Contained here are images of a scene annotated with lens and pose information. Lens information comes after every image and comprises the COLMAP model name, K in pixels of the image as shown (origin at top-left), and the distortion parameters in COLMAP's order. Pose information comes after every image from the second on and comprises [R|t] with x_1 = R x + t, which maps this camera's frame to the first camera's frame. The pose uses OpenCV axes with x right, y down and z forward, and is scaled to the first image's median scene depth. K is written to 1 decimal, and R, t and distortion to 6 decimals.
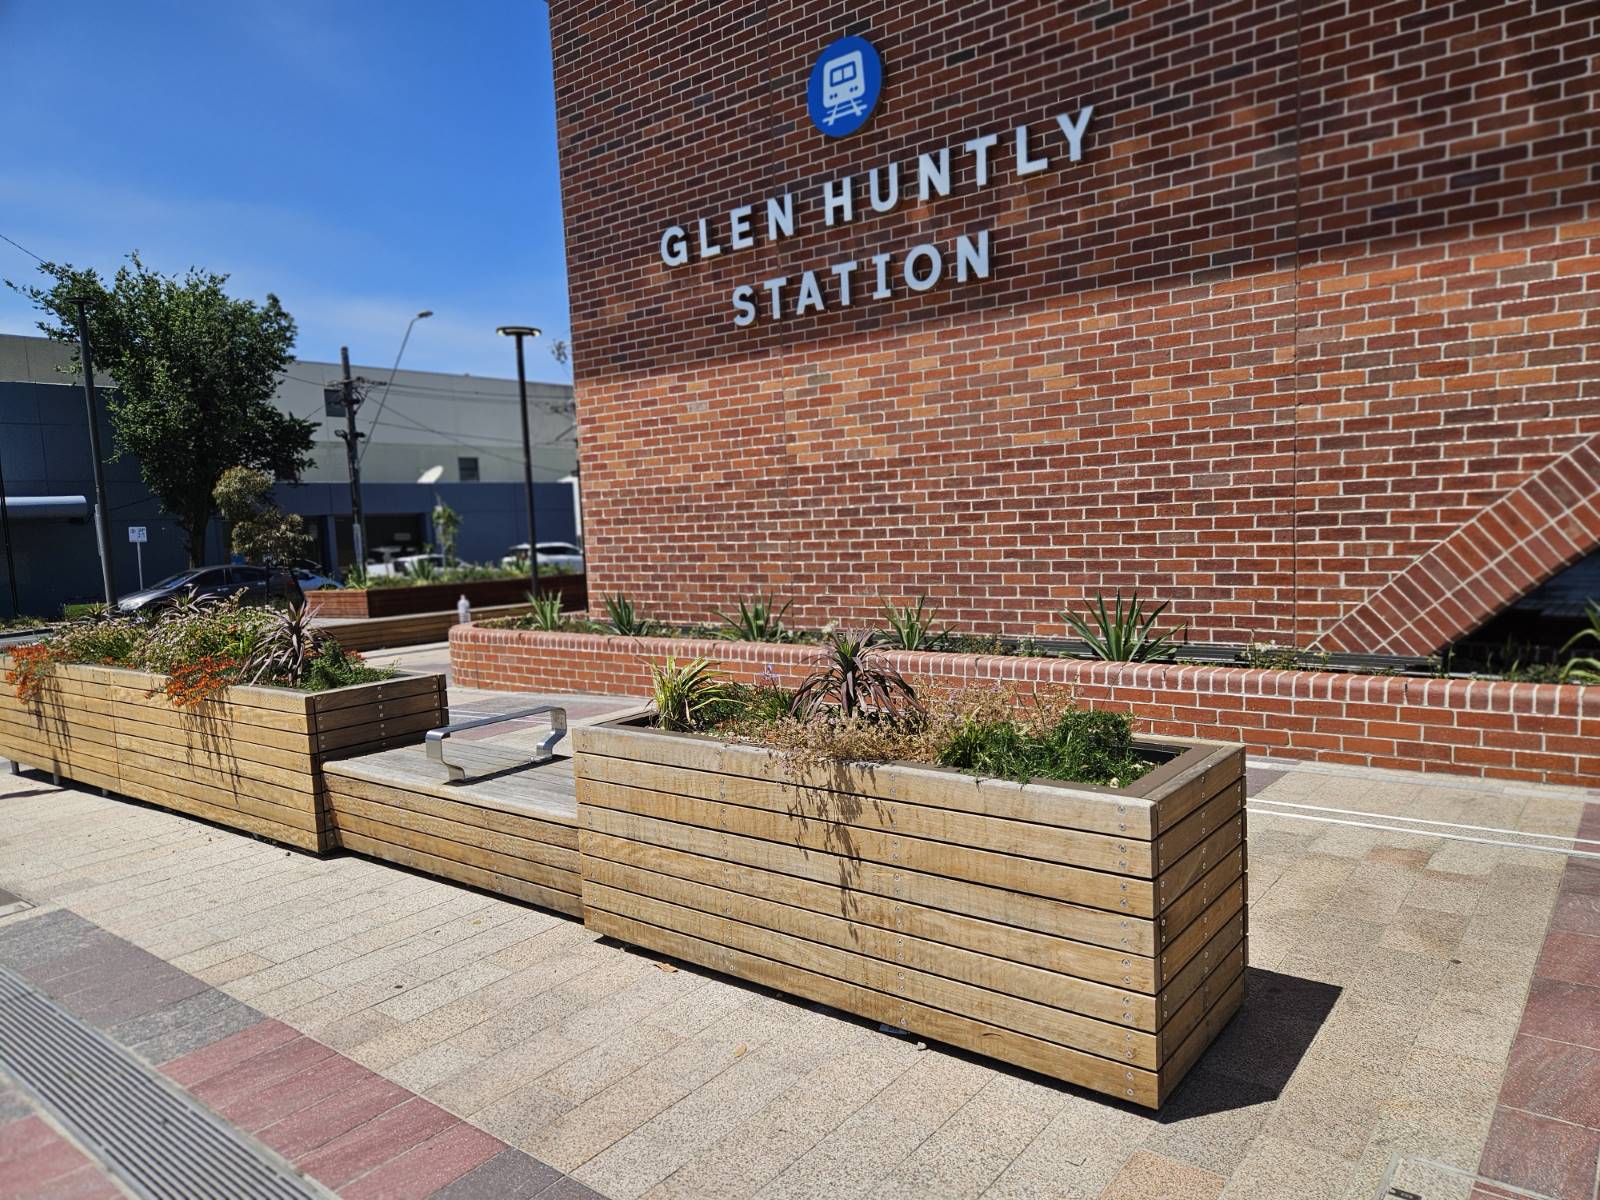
lens RADIAL K [[1080.6, 0, 809.3], [0, 1080.6, 609.4], [0, 0, 1]] dist [0.064025, -0.055564]
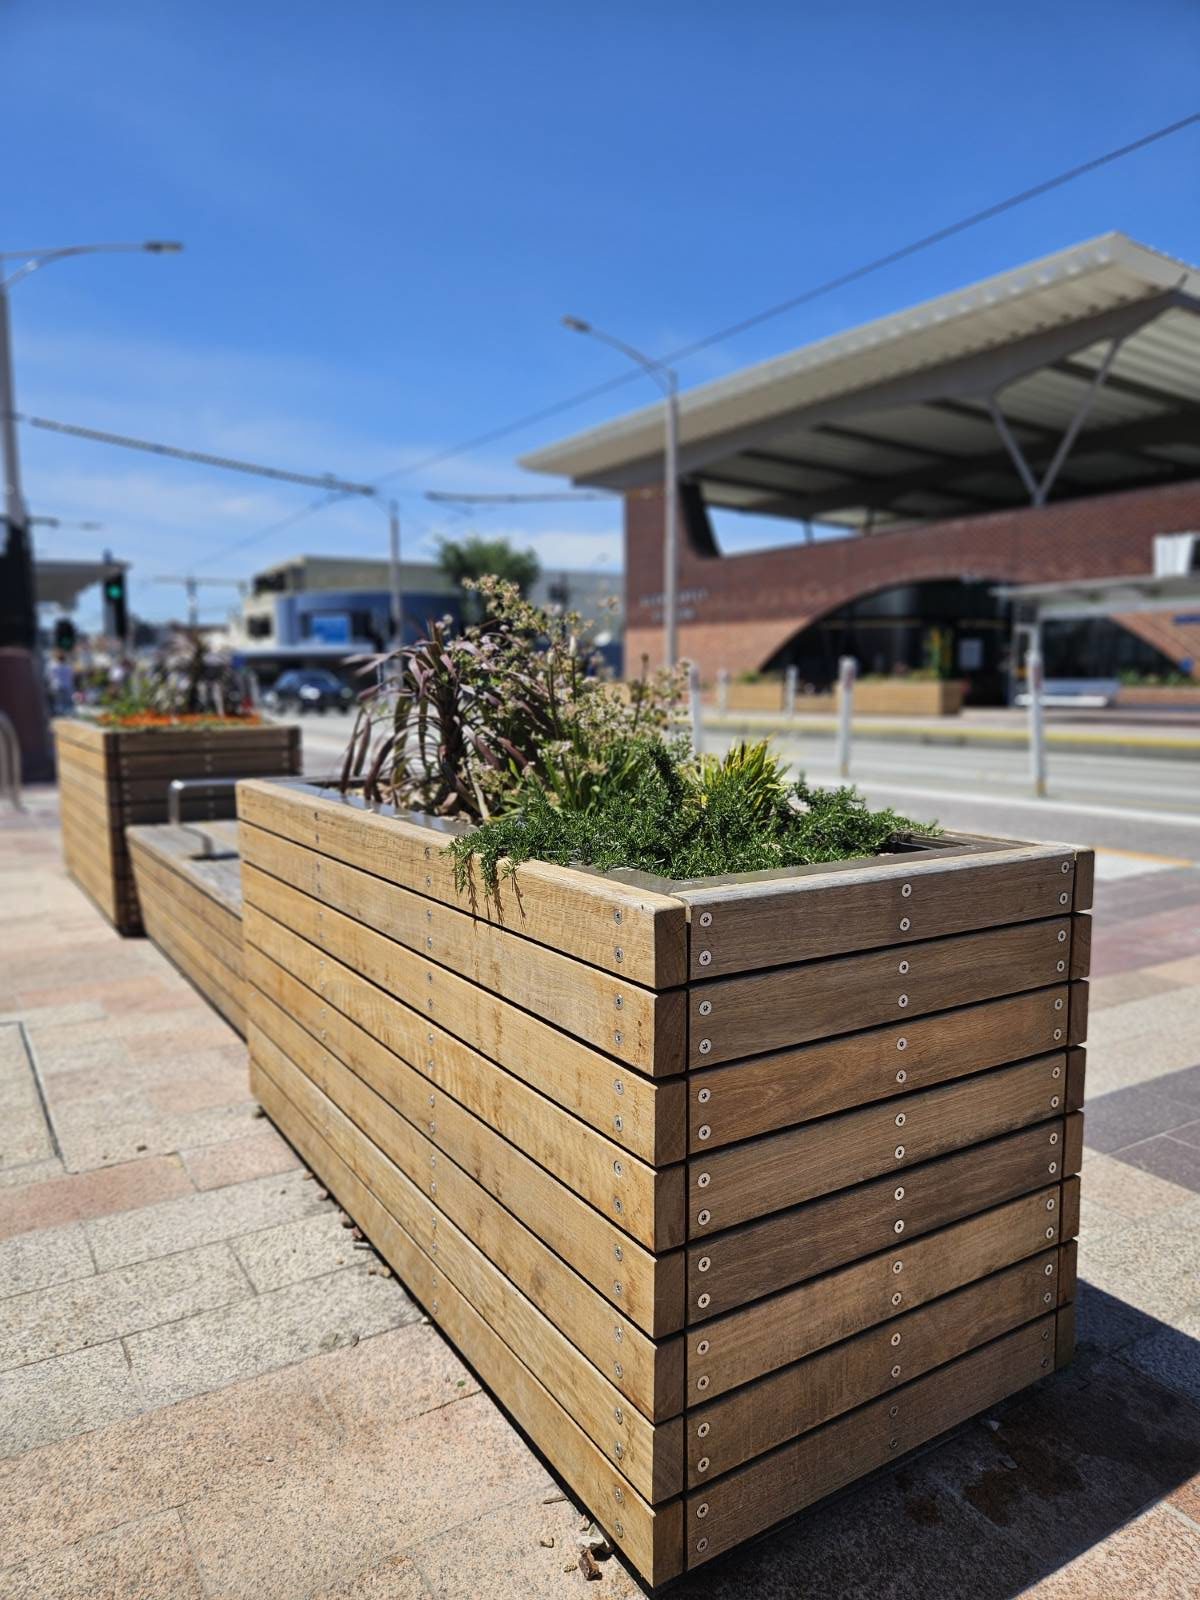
lens RADIAL K [[1076.4, 0, 605.2], [0, 1076.4, 807.4], [0, 0, 1]] dist [0.067554, -0.059466]
pose [[0.942177, 0.075096, -0.326594, 1.500465], [-0.060724, 0.996693, 0.053996, 0.334501], [0.329569, -0.031042, 0.943621, -3.956842]]
